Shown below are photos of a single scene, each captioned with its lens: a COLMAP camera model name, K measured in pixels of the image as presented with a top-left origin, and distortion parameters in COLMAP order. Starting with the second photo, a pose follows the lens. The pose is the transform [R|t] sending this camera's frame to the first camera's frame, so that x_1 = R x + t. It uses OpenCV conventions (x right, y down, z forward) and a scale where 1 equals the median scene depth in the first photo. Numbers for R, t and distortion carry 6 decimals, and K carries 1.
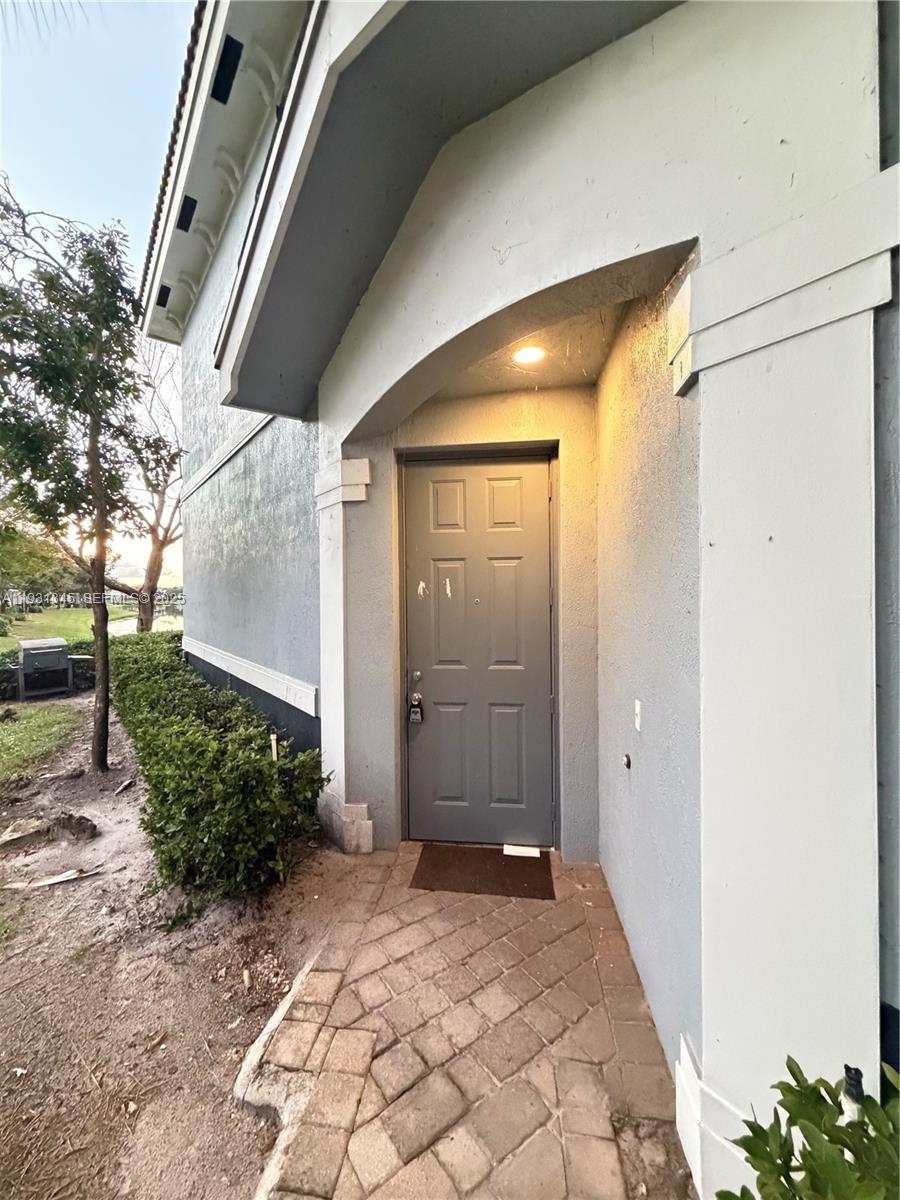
lens RADIAL K [[479.3, 0, 449.0], [0, 479.3, 593.6], [0, 0, 1]] dist [0.000320, 0.000031]
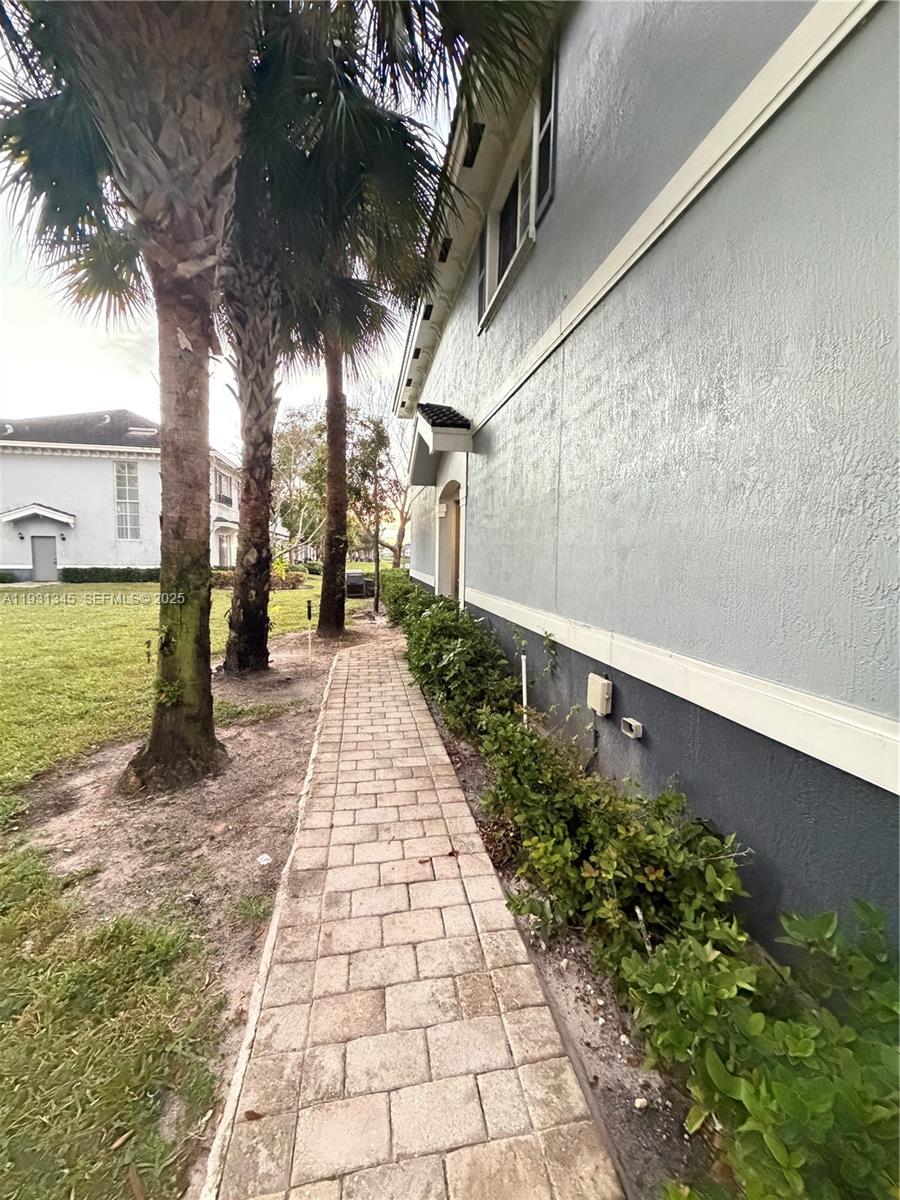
lens RADIAL K [[479.3, 0, 449.0], [0, 479.3, 593.6], [0, 0, 1]] dist [0.000320, 0.000031]
pose [[0.886736, 0.056717, -0.458784, 0.446997], [-0.020243, 0.996257, 0.084037, 0.015562], [0.461833, -0.065231, 0.884565, -0.613457]]
